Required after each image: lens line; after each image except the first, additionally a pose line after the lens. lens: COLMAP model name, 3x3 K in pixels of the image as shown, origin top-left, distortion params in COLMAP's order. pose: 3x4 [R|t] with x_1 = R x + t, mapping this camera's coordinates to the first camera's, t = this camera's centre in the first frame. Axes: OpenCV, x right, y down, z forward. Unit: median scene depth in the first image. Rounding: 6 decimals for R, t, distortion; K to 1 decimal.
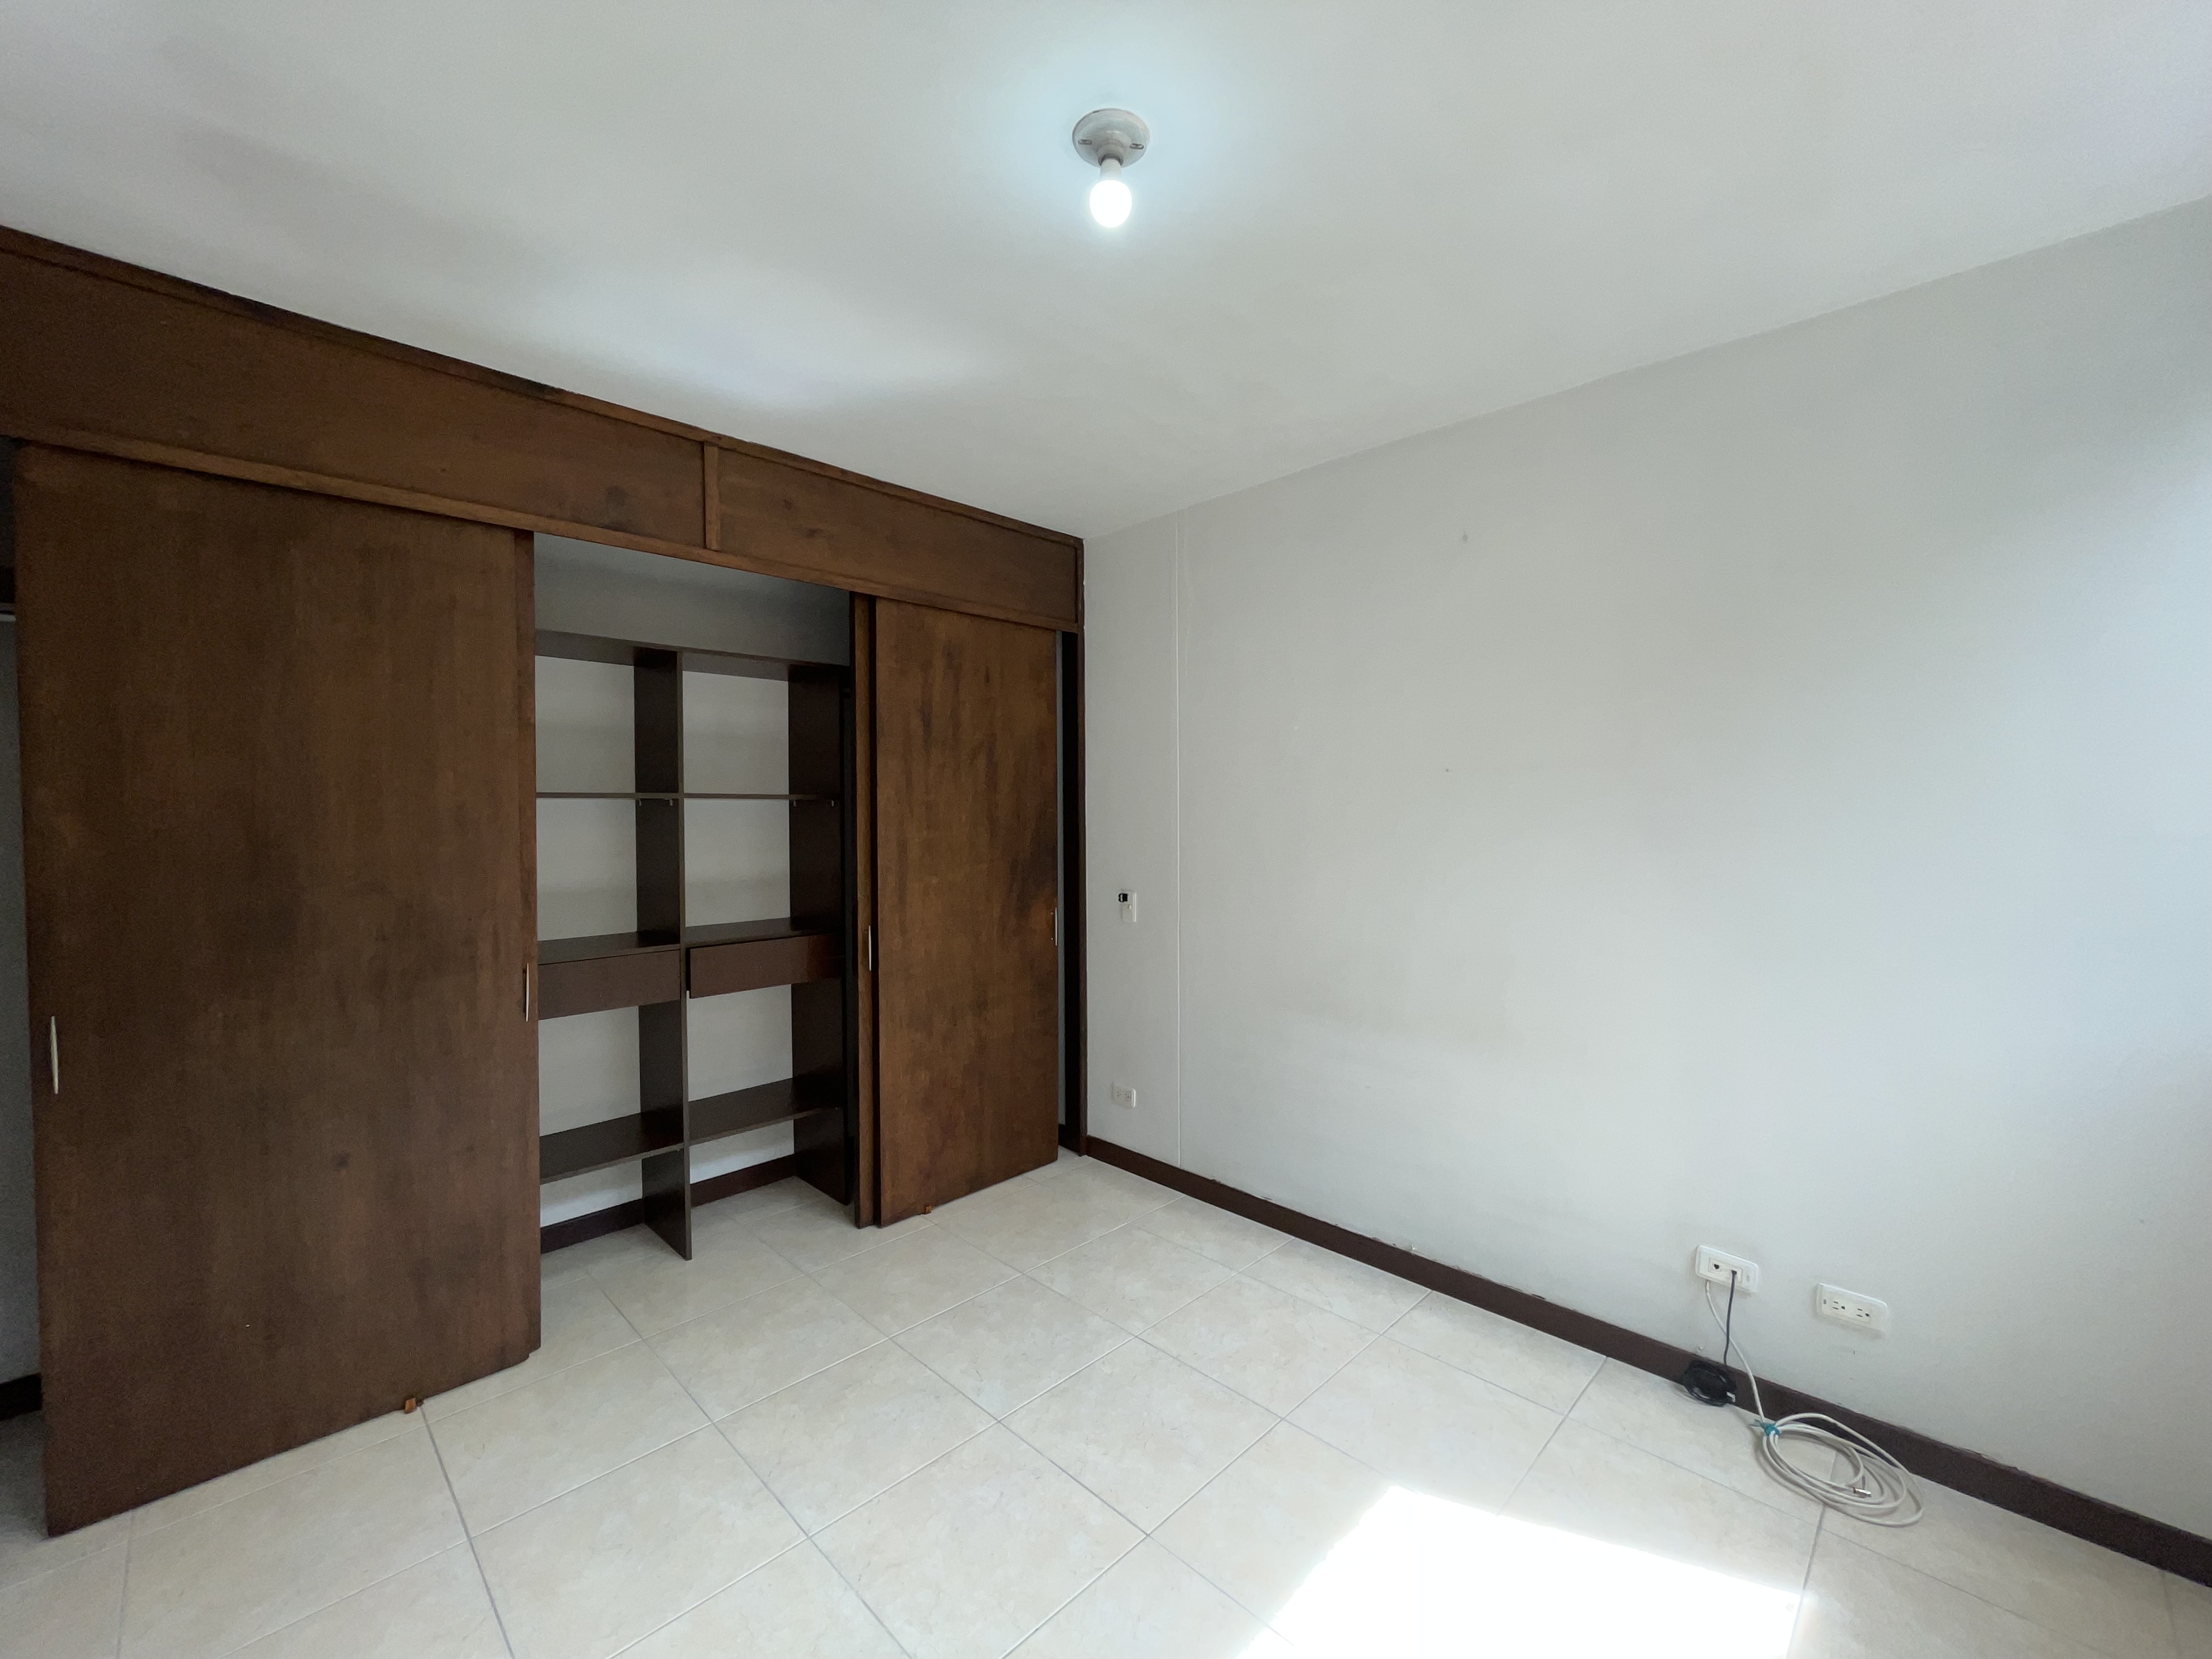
lens RADIAL K [[898.1, 0, 1094.7], [0, 898.1, 819.7], [0, 0, 1]] dist [-0.002575, -0.000322]
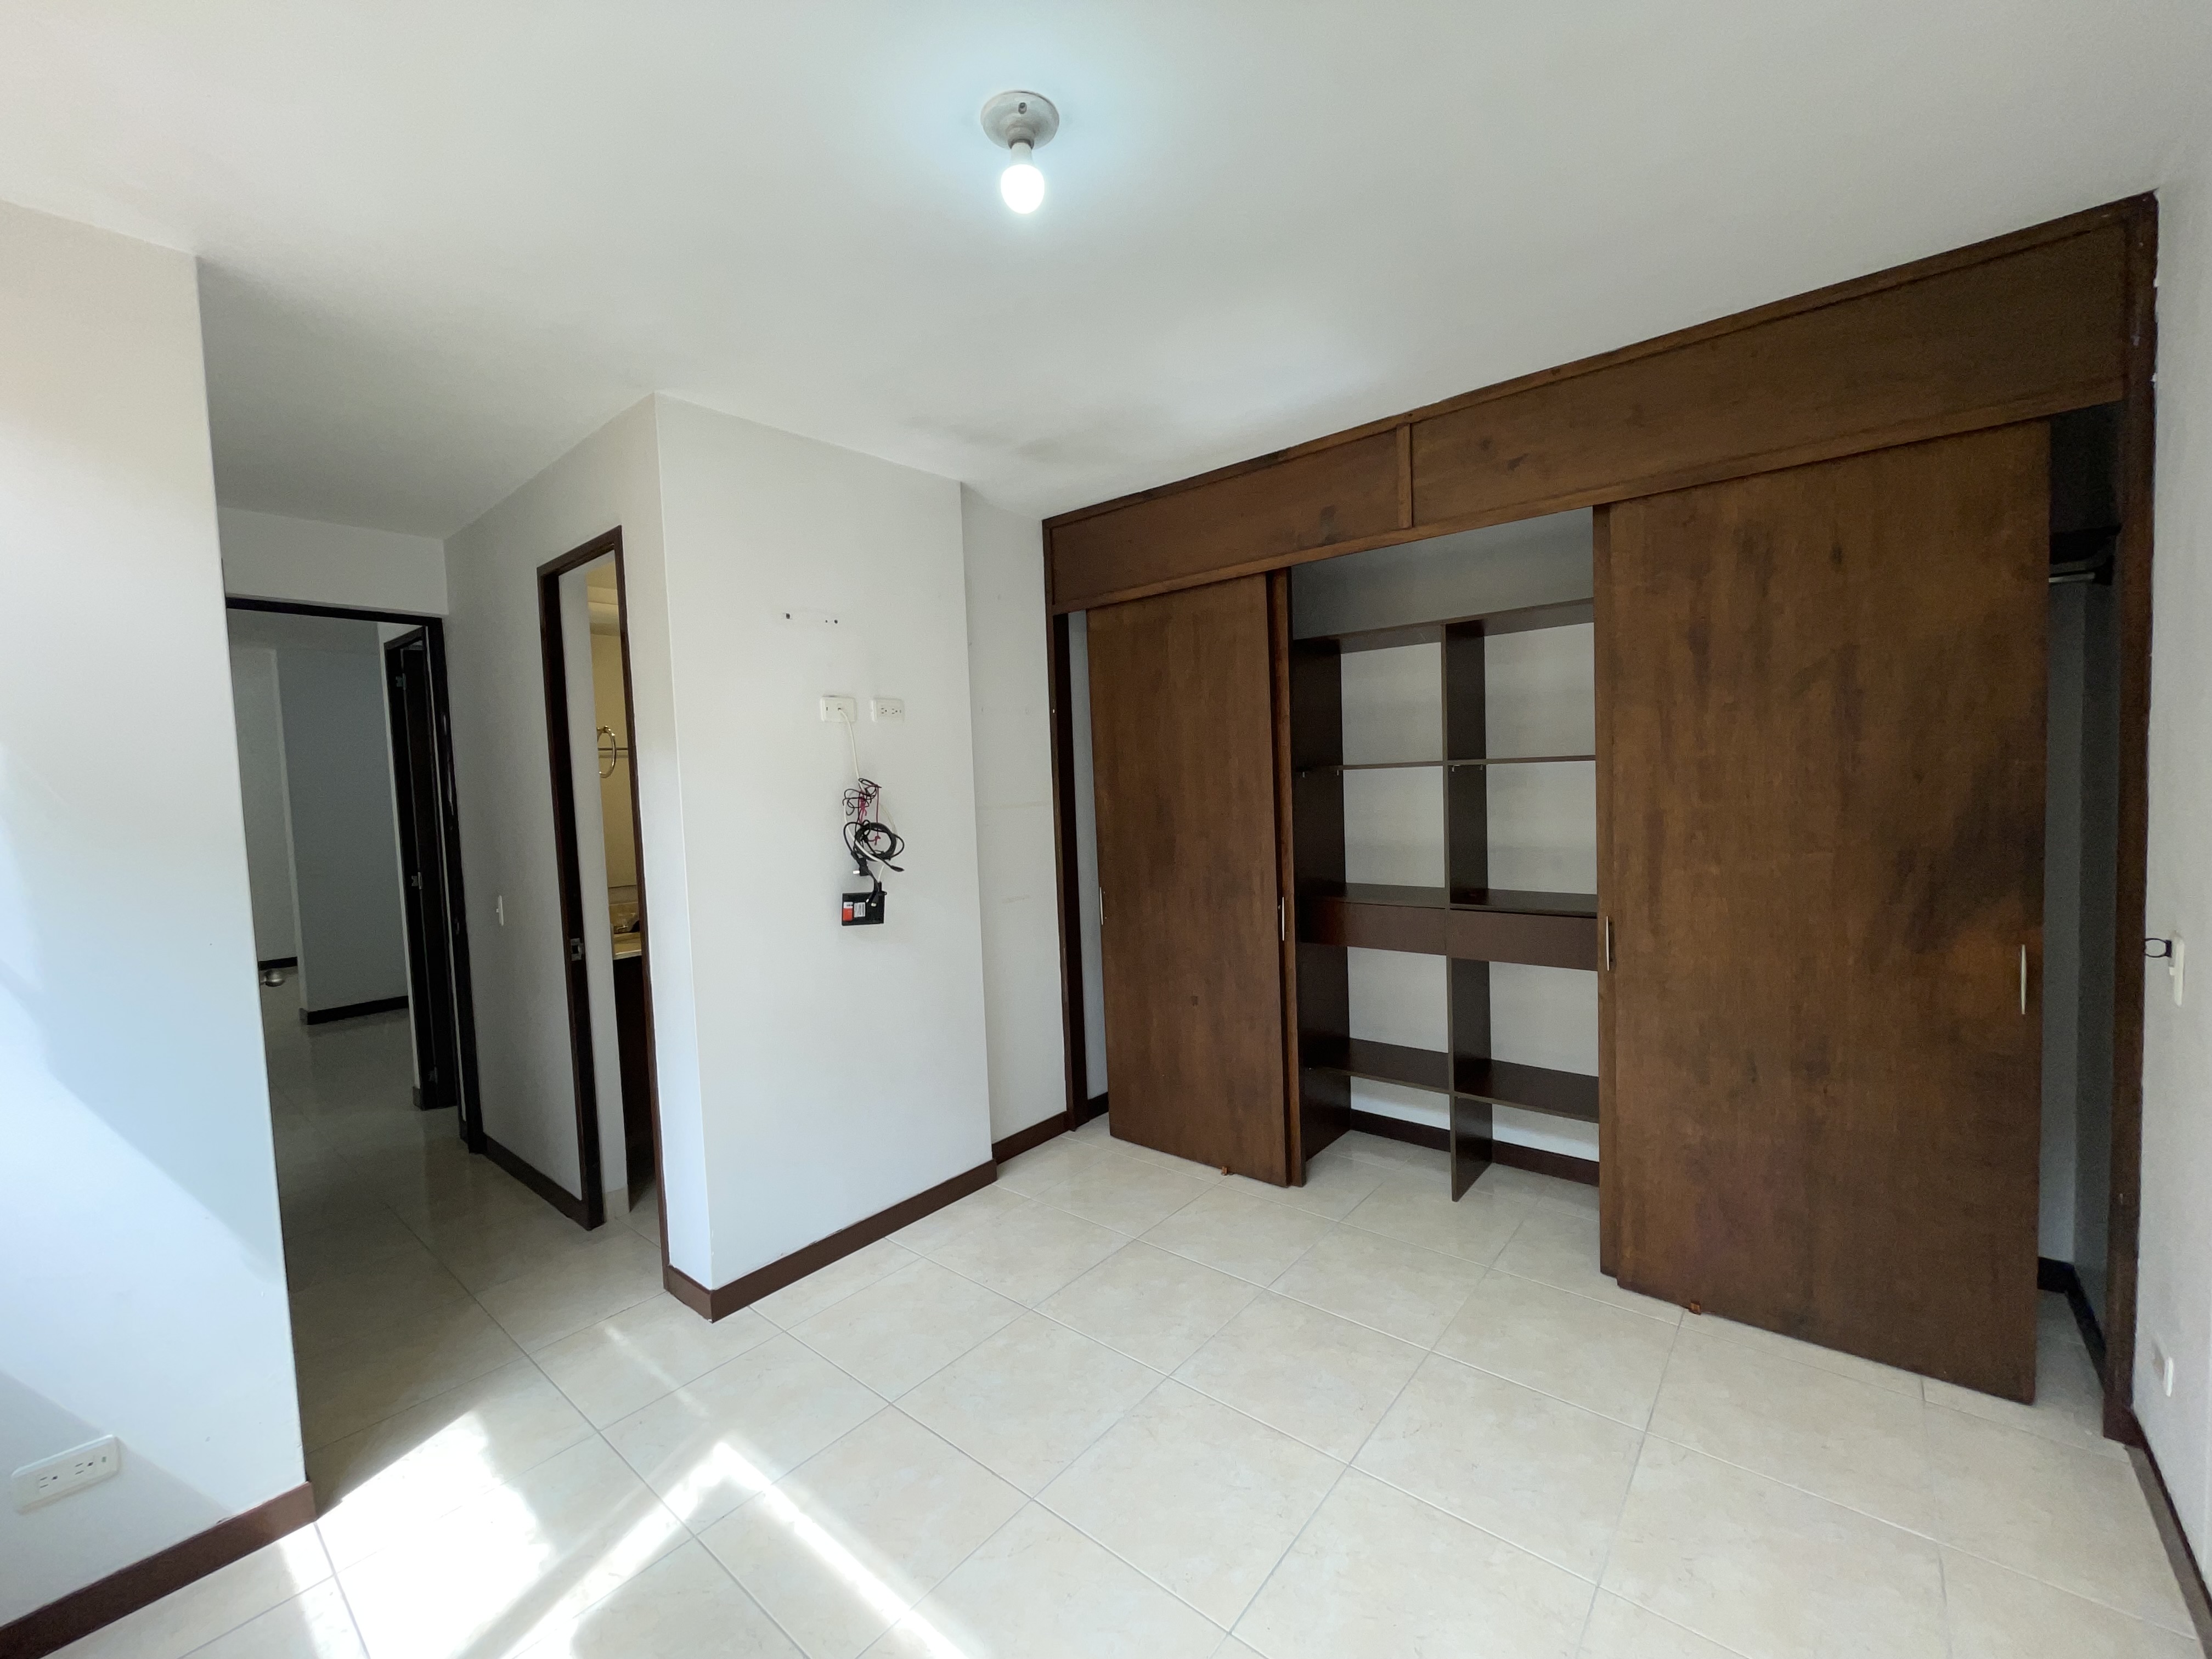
lens RADIAL K [[898.1, 0, 1121.6], [0, 898.1, 821.0], [0, 0, 1]] dist [-0.002575, -0.000322]
pose [[0.099657, 0.044544, -0.994024, 0.510821], [0.023655, 0.998609, 0.047121, -0.016498], [0.994741, -0.028210, 0.098465, 0.487045]]
